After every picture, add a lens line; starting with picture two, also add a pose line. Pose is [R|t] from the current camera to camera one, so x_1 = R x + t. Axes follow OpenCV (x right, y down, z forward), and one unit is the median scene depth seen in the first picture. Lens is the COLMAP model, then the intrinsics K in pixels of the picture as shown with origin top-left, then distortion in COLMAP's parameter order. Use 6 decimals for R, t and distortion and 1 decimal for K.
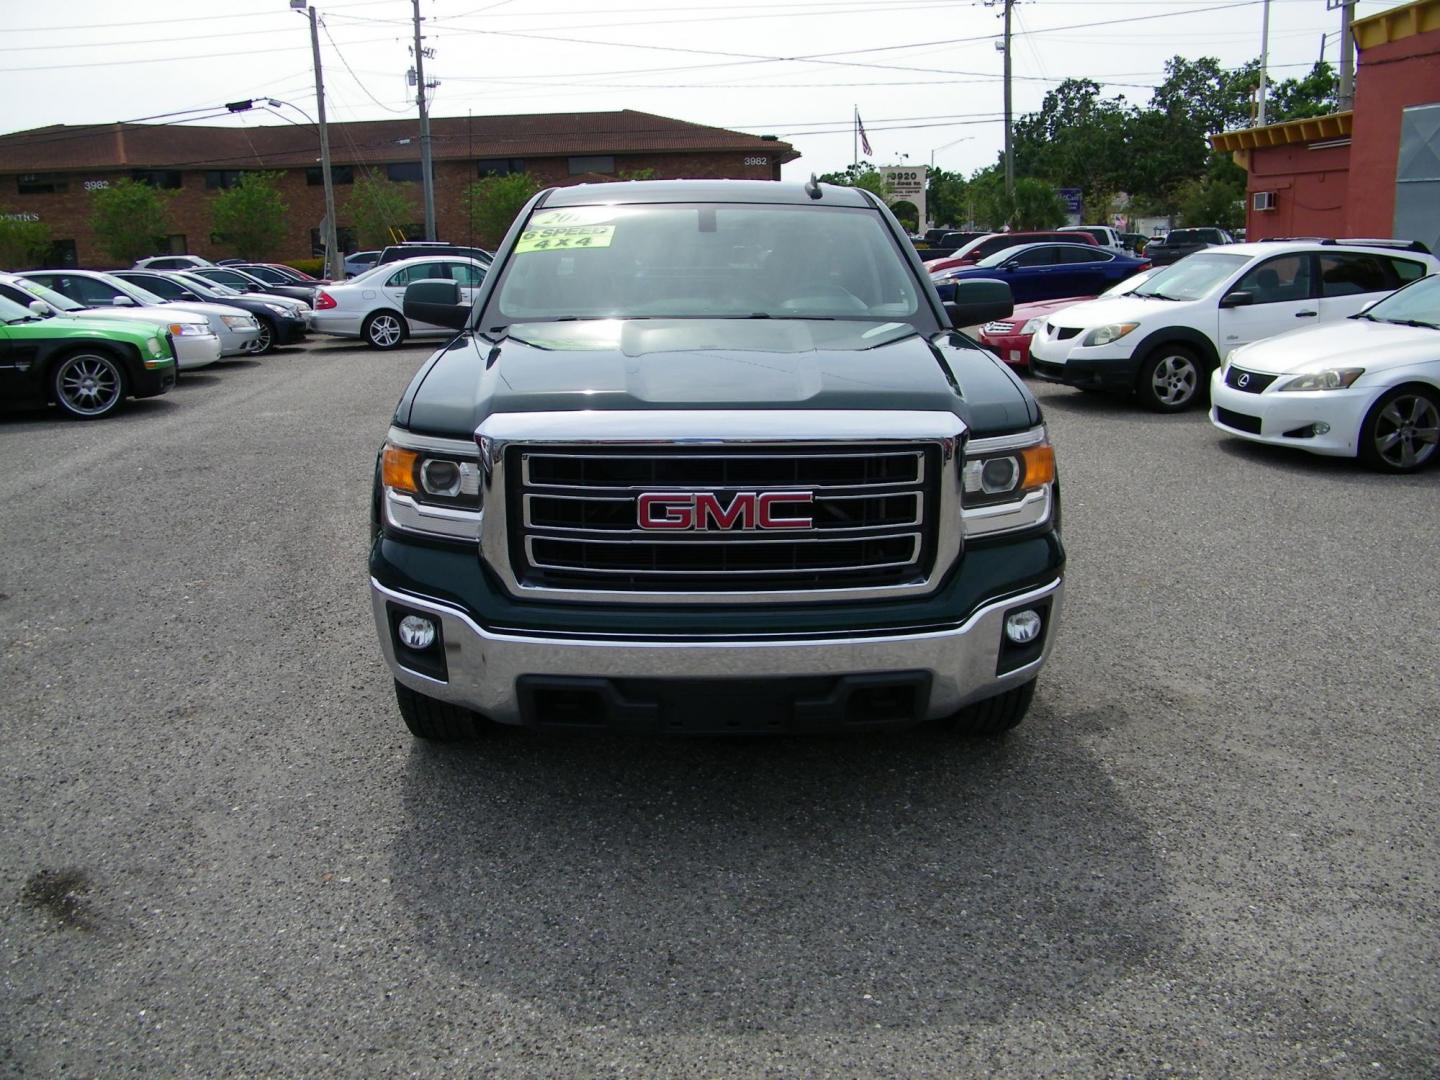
lens RADIAL K [[1220.1, 0, 713.3], [0, 1220.1, 526.9], [0, 0, 1]] dist [-0.179040, 0.148435]
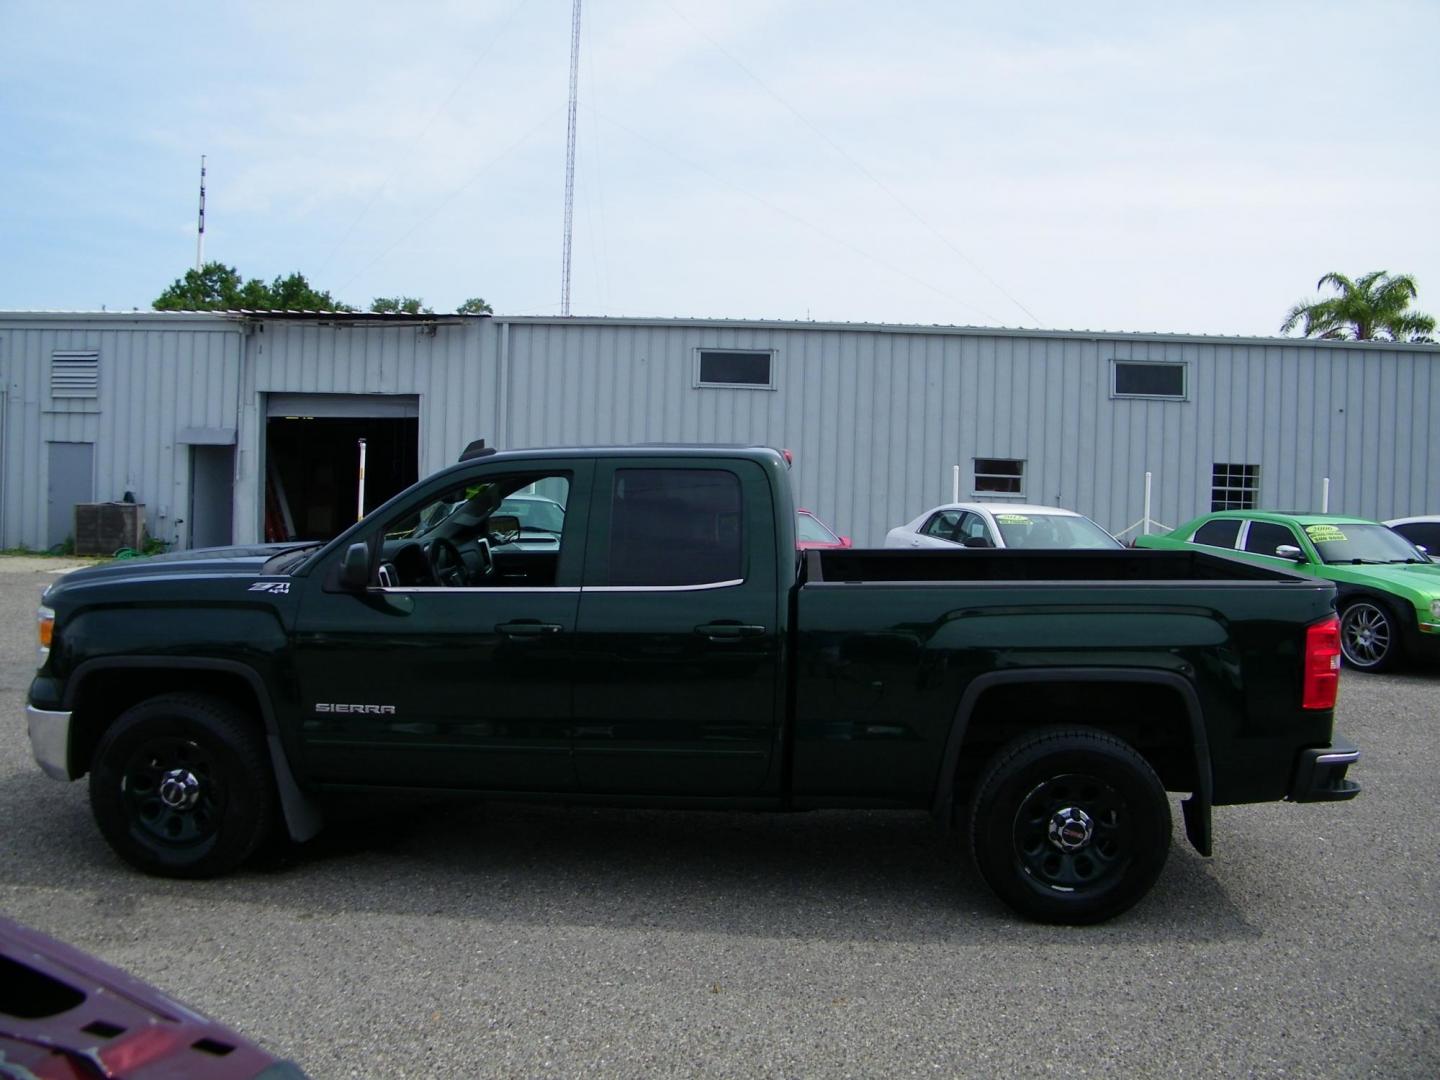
lens RADIAL K [[1220.1, 0, 721.3], [0, 1220.1, 532.3], [0, 0, 1]] dist [-0.179040, 0.148435]
pose [[-0.106288, 0.063678, -0.992294, 1.007342], [-0.257960, 0.962014, 0.089366, -0.334988], [0.960291, 0.265470, -0.085824, 1.238339]]
